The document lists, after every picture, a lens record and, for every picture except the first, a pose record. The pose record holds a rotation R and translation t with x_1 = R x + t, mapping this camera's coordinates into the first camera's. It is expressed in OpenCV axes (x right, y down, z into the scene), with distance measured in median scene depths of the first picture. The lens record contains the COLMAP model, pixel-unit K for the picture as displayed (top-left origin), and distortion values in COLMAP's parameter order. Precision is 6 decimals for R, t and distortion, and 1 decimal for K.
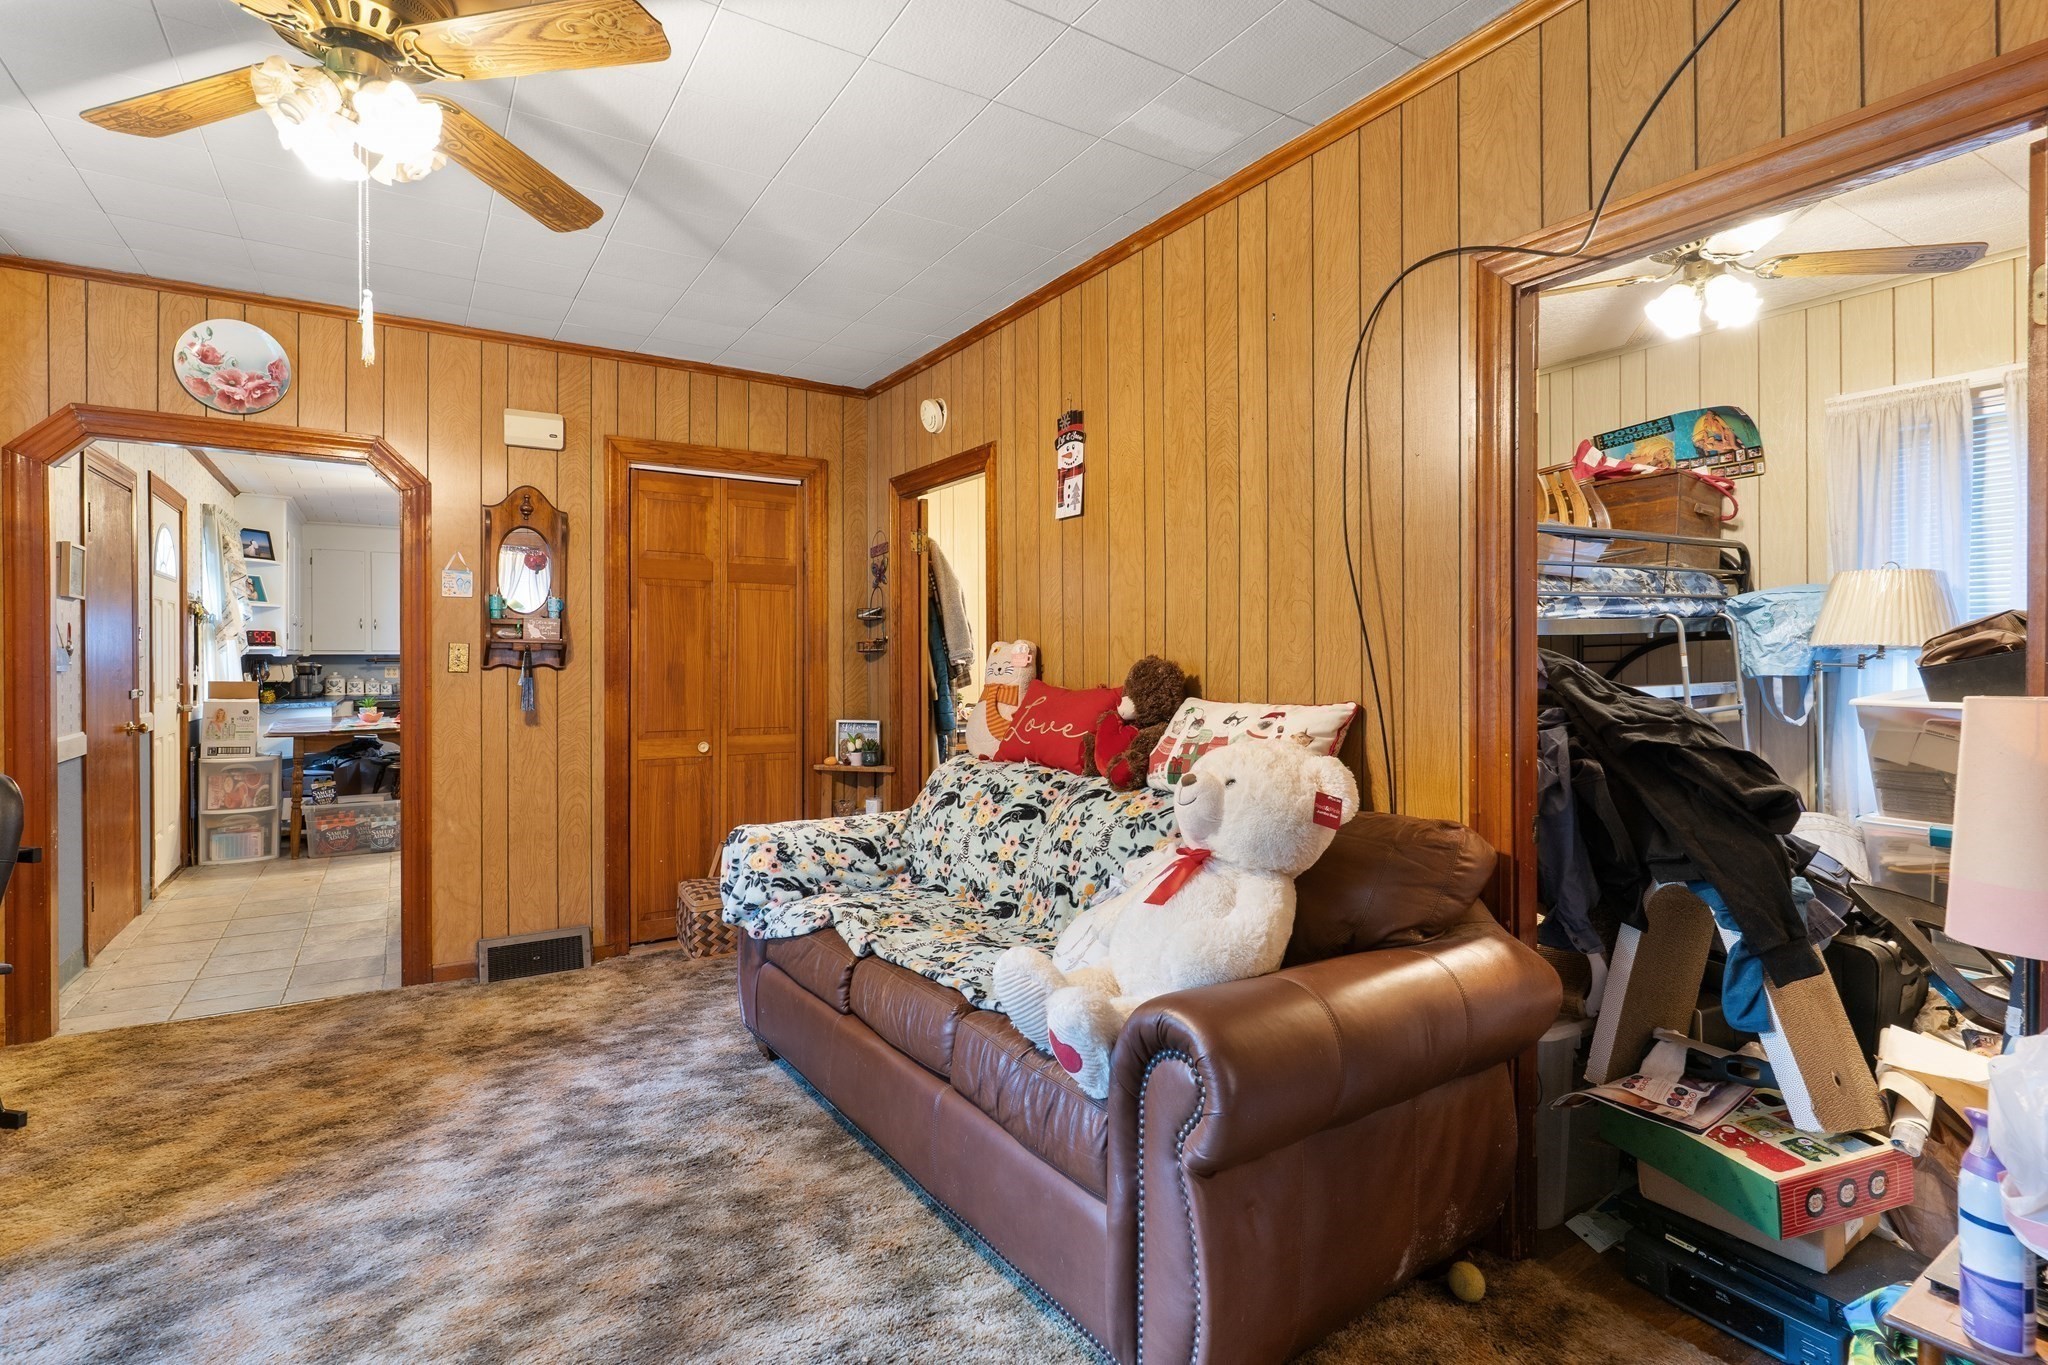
lens RADIAL K [[981.5, 0, 1024.9], [0, 981.5, 656.9], [0, 0, 1]] dist [0.003342, 0.000031]
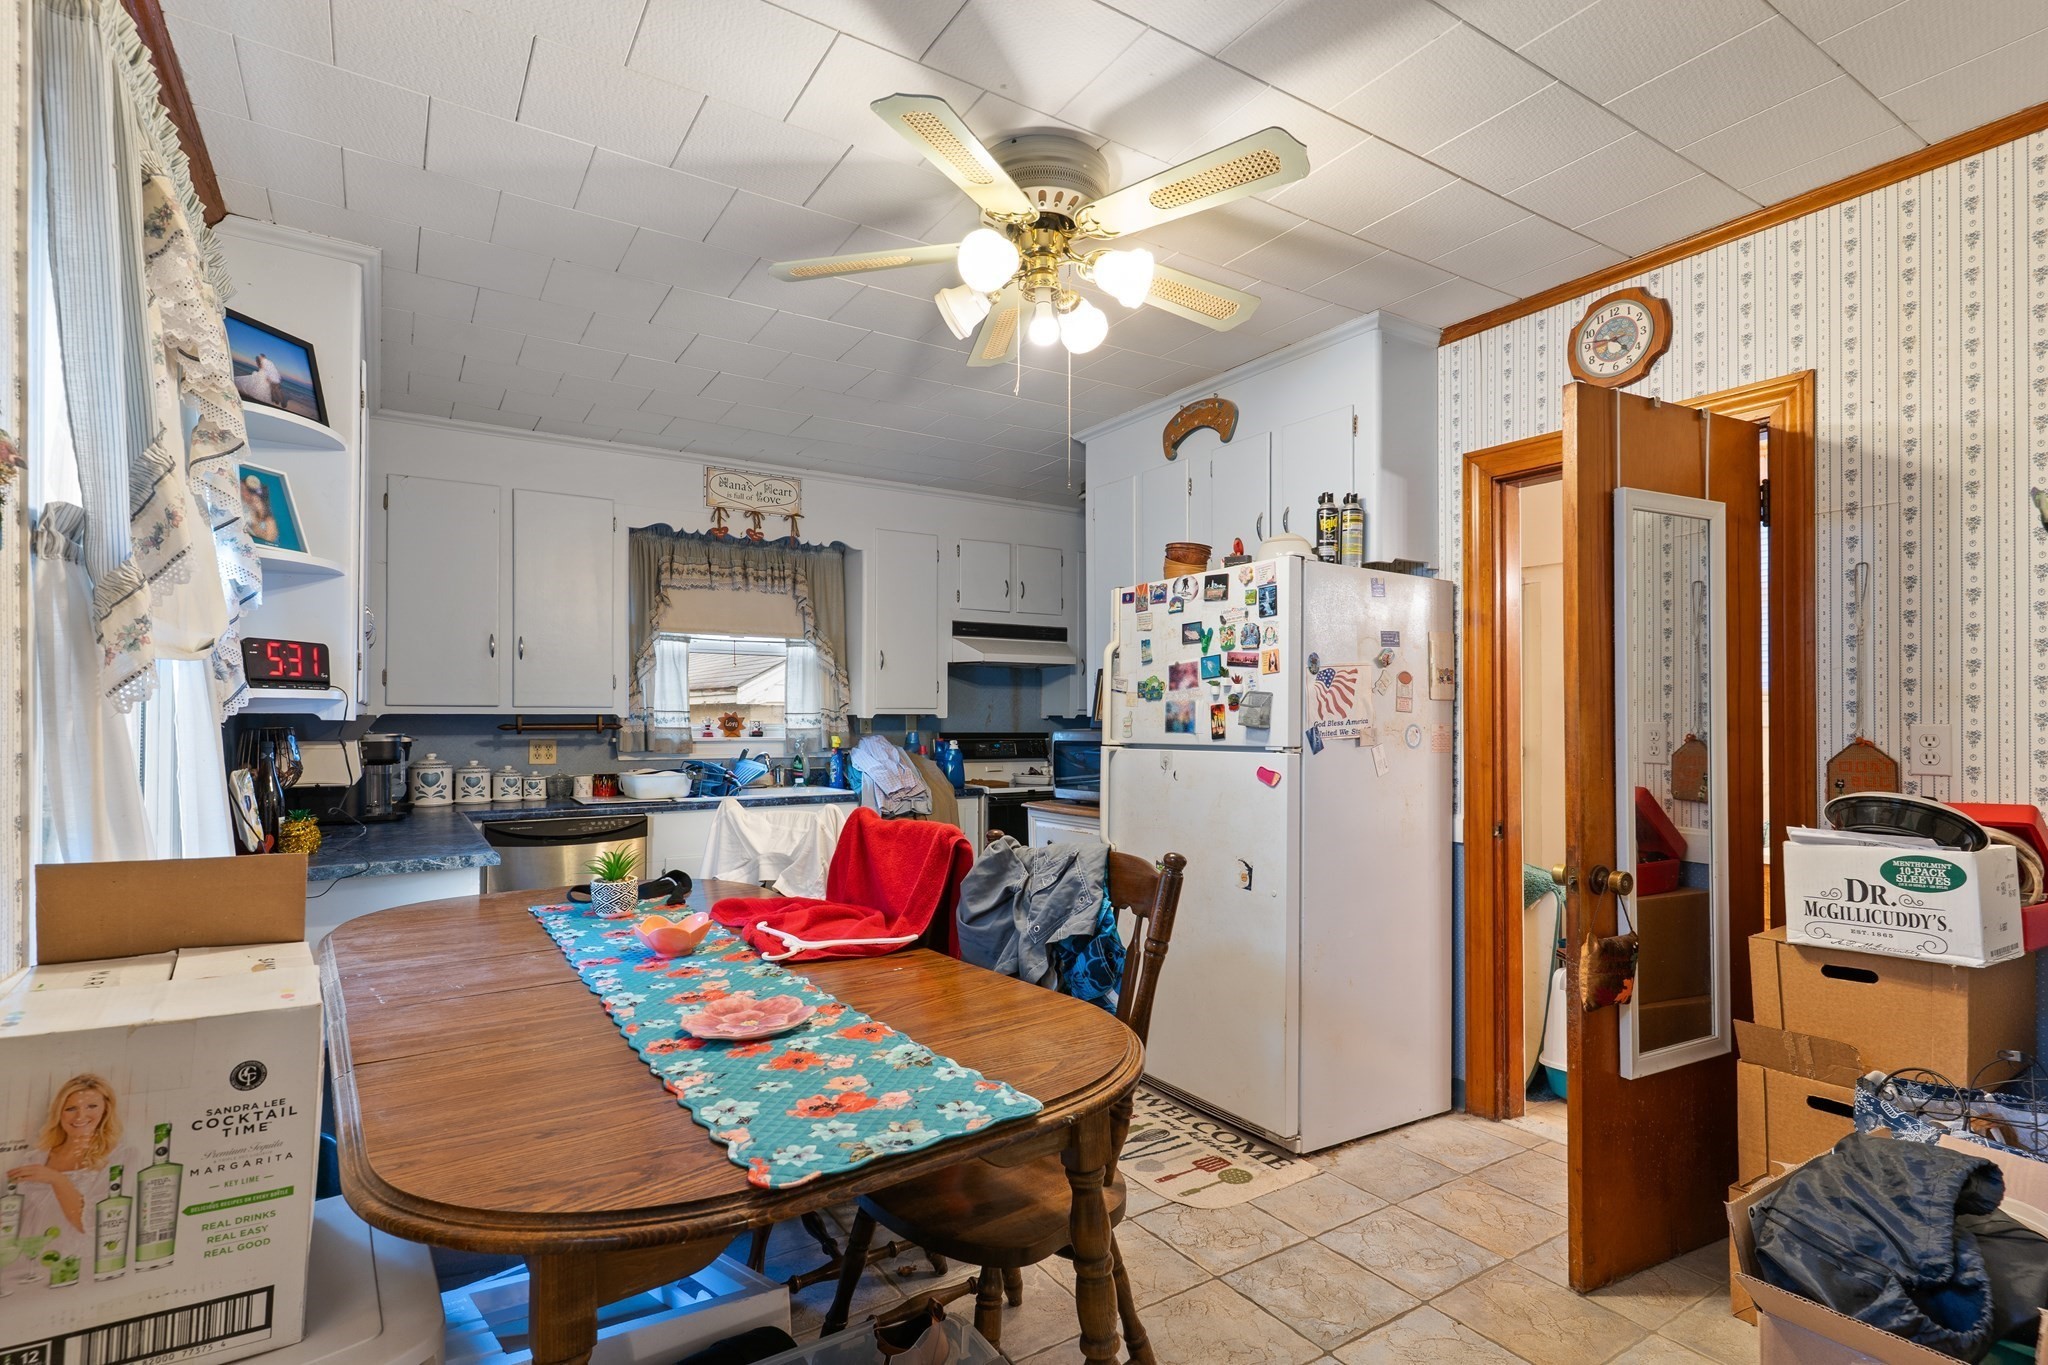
lens RADIAL K [[991.4, 0, 1023.5], [0, 991.4, 722.4], [0, 0, 1]] dist [0.001077, 0.000095]
pose [[0.999979, 0.005426, 0.003590, -1.066749], [-0.005426, 0.999985, 0.000250, -0.001402], [-0.003589, -0.000269, 0.999994, 1.340515]]
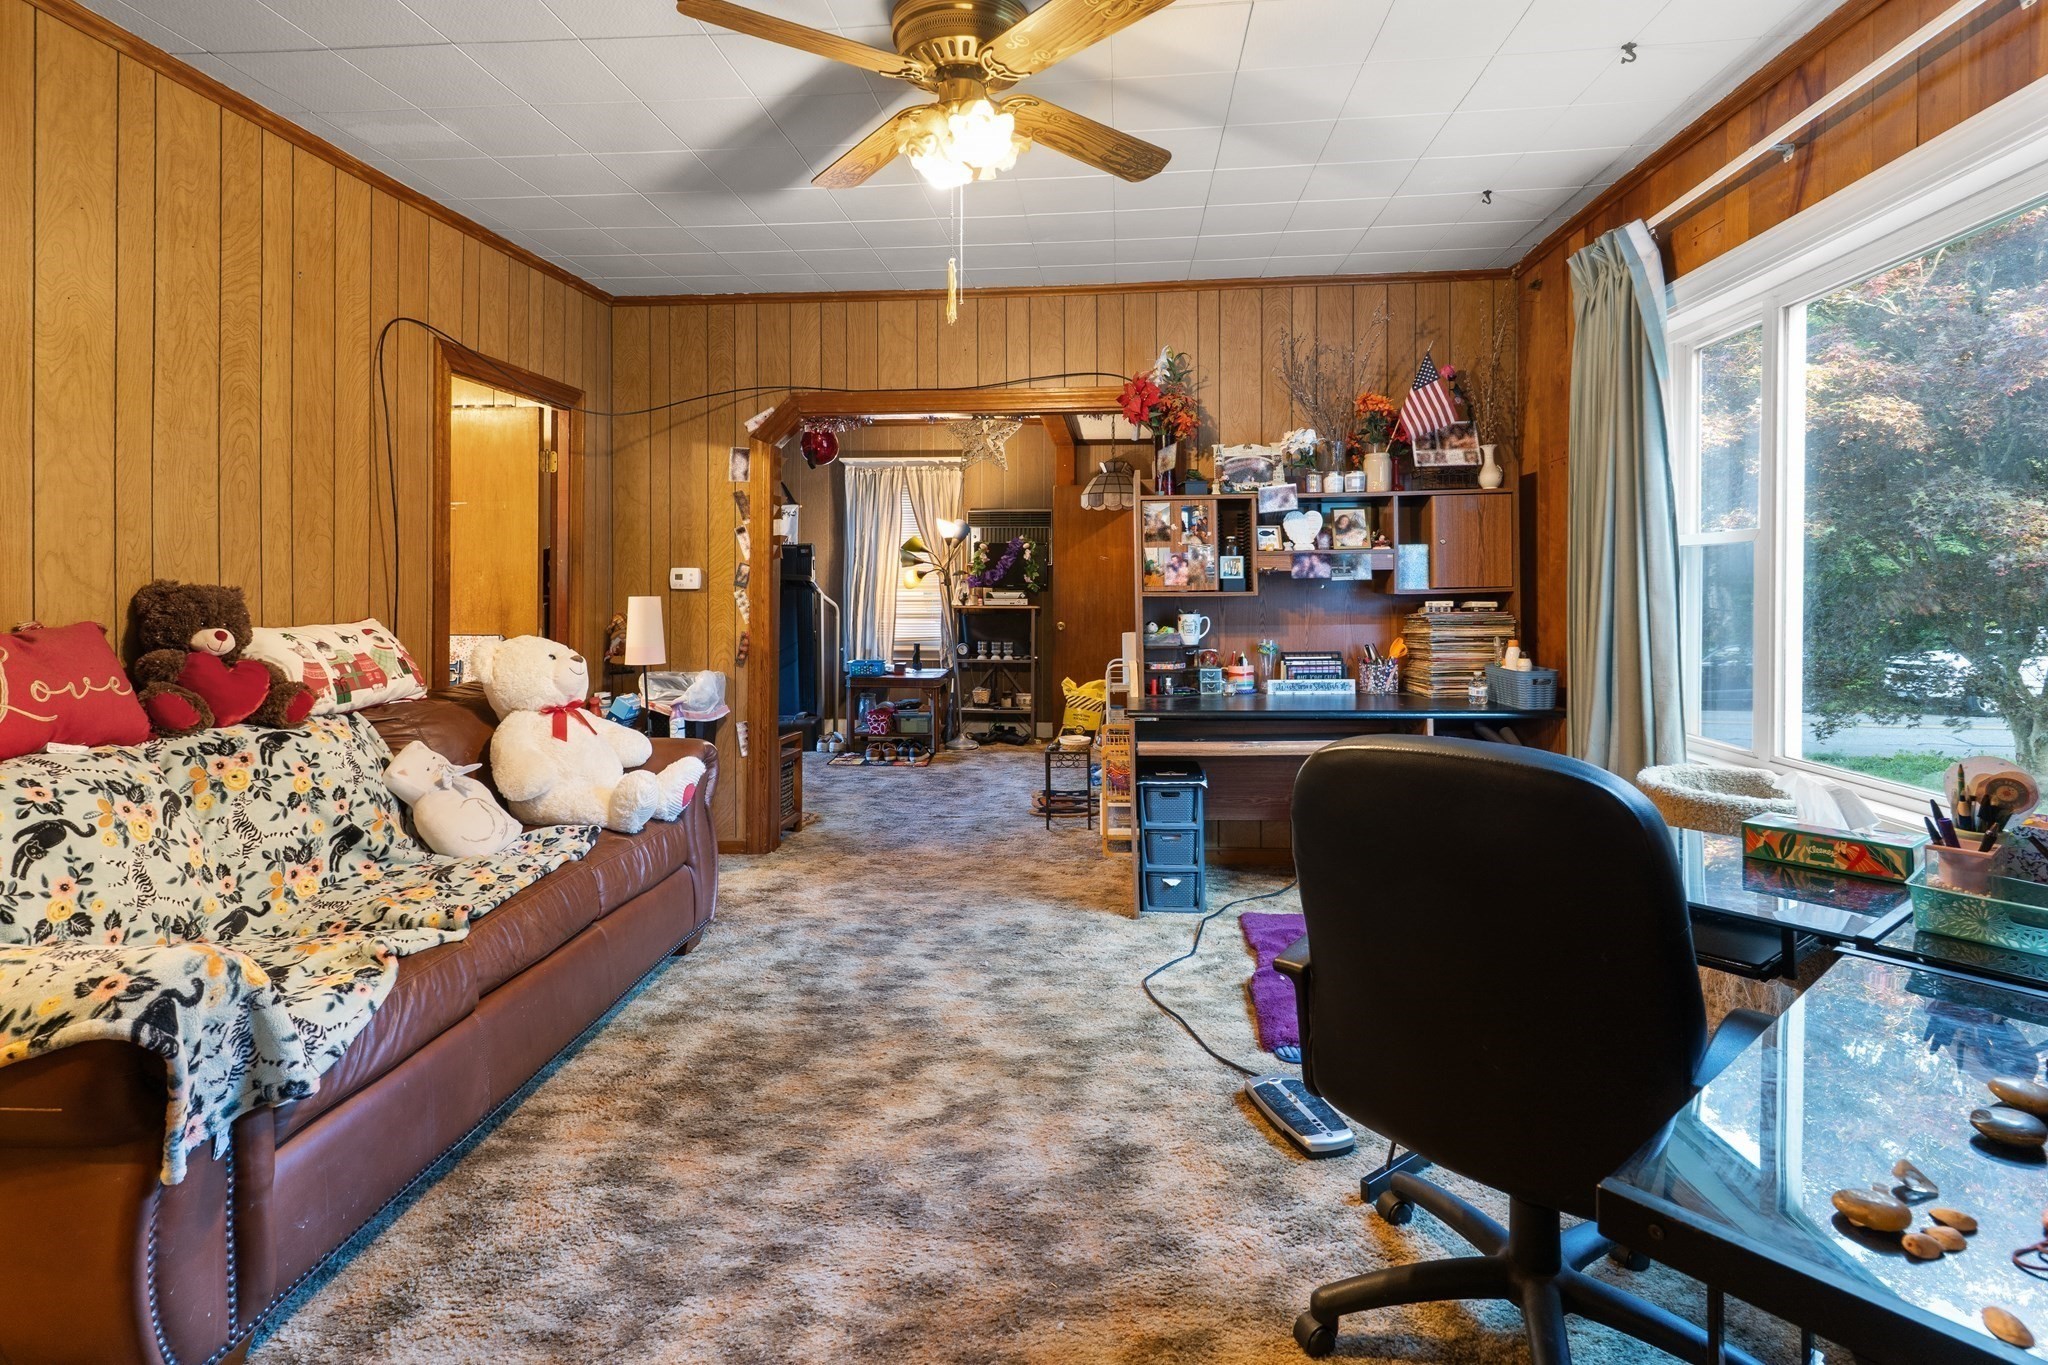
lens RADIAL K [[1016.4, 0, 1038.3], [0, 1016.4, 591.6], [0, 0, 1]] dist [0.001227, 0.000024]
pose [[-0.796870, 0.001443, 0.604150, -0.738597], [0.003052, 0.999994, 0.001637, 0.006655], [-0.604144, 0.003148, -0.796869, 0.950685]]
